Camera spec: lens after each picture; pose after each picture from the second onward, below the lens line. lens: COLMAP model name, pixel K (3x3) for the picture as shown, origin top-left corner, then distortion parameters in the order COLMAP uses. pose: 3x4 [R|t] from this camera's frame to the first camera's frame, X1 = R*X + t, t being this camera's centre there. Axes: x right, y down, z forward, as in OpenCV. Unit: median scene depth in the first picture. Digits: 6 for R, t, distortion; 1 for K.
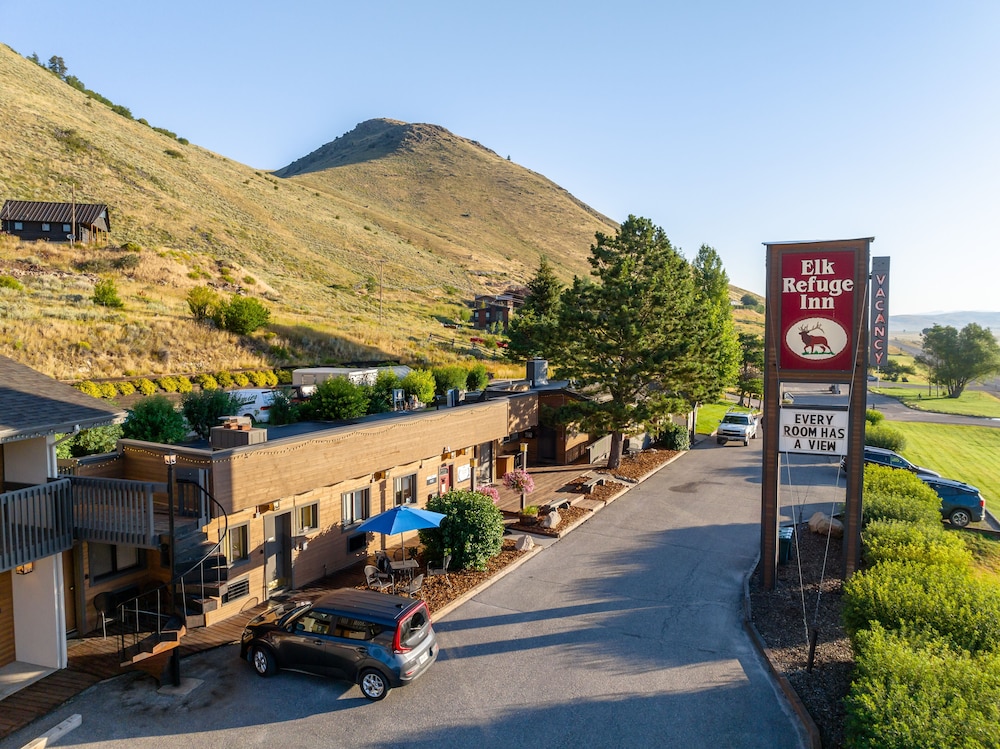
lens RADIAL K [[705.4, 0, 500.0], [0, 705.4, 374.5], [0, 0, 1]] dist [-0.036503, 0.001740]
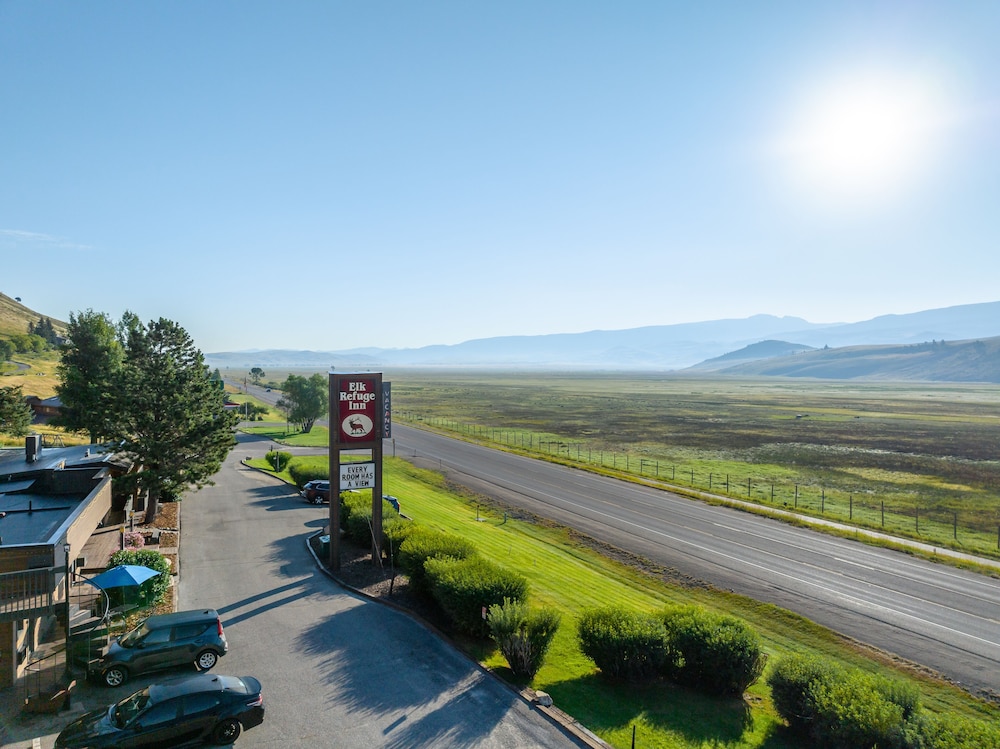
lens RADIAL K [[705.4, 0, 500.0], [0, 705.4, 374.5], [0, 0, 1]] dist [-0.036503, 0.001740]
pose [[0.620388, -0.004469, 0.784282, -0.753417], [0.043759, 0.998623, -0.028925, -0.113161], [-0.783073, 0.052264, 0.619729, -0.437296]]
